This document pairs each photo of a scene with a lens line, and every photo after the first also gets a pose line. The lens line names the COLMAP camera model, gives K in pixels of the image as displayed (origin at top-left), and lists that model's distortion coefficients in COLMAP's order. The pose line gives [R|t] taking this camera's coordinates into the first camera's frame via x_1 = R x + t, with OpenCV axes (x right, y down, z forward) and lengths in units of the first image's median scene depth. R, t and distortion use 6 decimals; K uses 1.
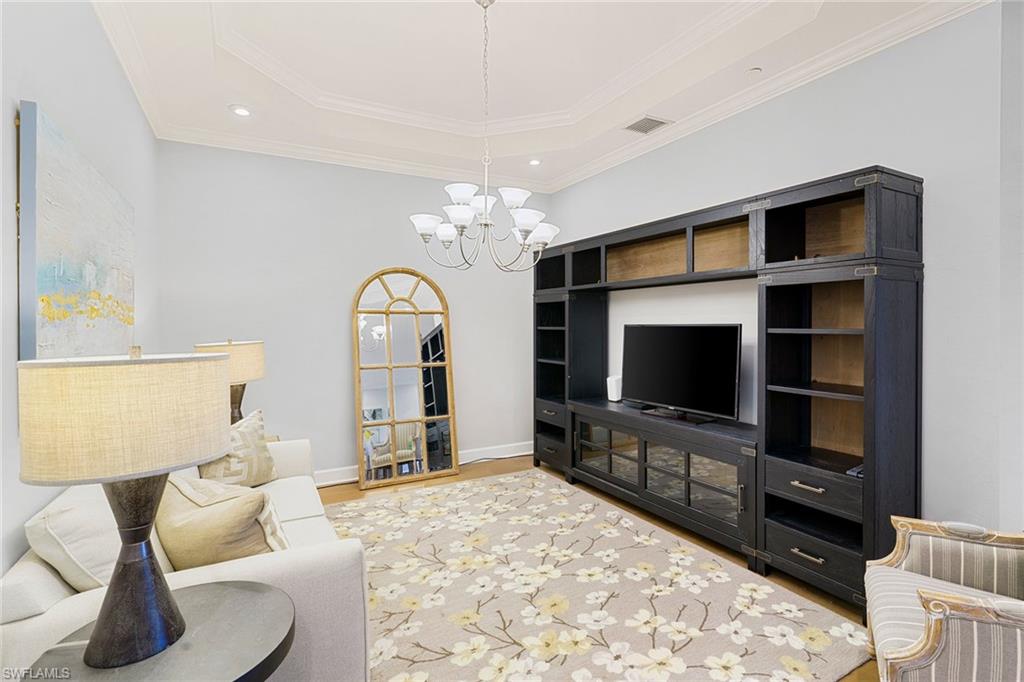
lens RADIAL K [[490.9, 0, 515.0], [0, 490.9, 324.7], [0, 0, 1]] dist [0.001891, 0.000418]
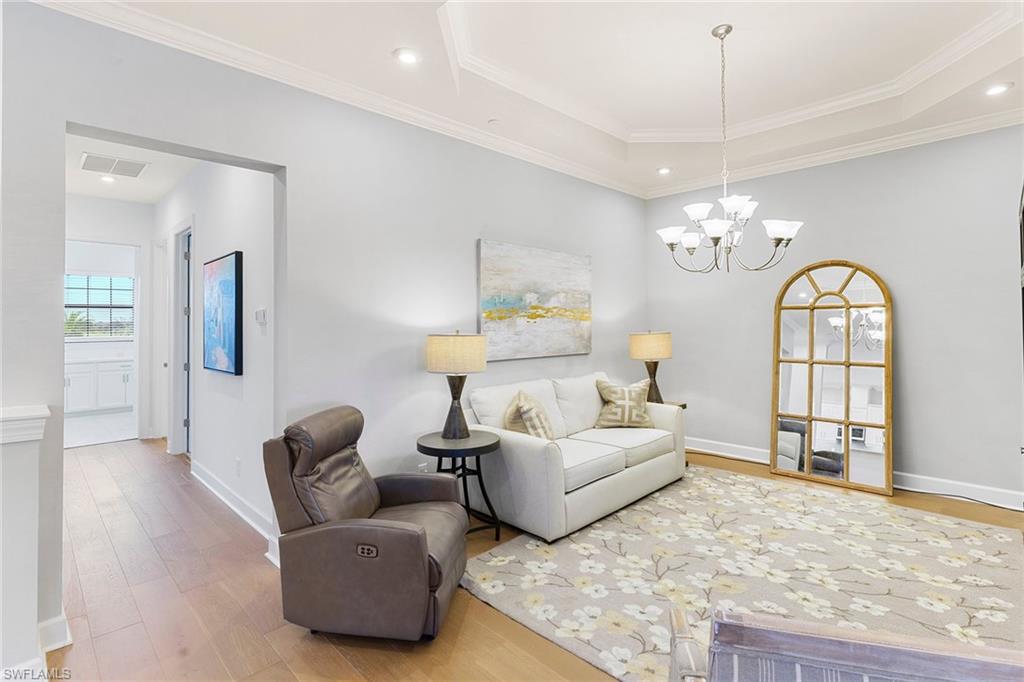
lens RADIAL K [[490.9, 0, 515.0], [0, 490.9, 324.7], [0, 0, 1]] dist [0.001891, 0.000418]
pose [[0.278677, 0.006298, -0.960364, 0.639341], [0.005730, 0.999950, 0.008220, -0.002669], [0.960368, -0.007793, 0.278627, 0.178447]]
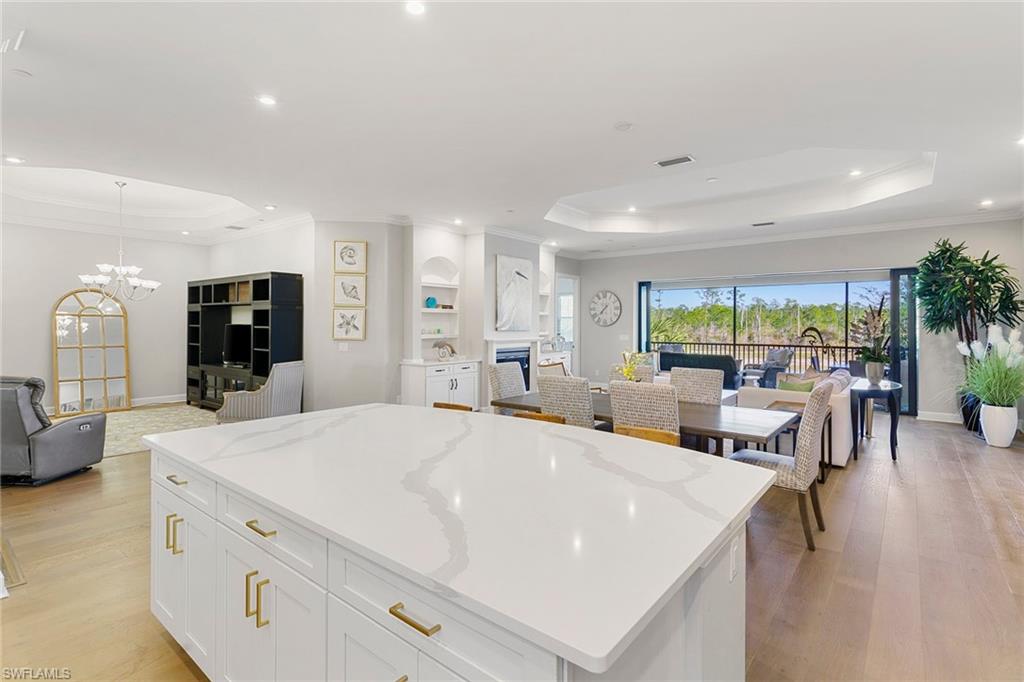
lens RADIAL K [[490.9, 0, 515.0], [0, 490.9, 324.7], [0, 0, 1]] dist [0.001891, 0.000418]
pose [[0.921209, 0.014165, 0.388811, 0.555473], [-0.012843, 0.999900, -0.005998, -0.001098], [-0.388857, 0.000532, 0.921298, -1.367235]]
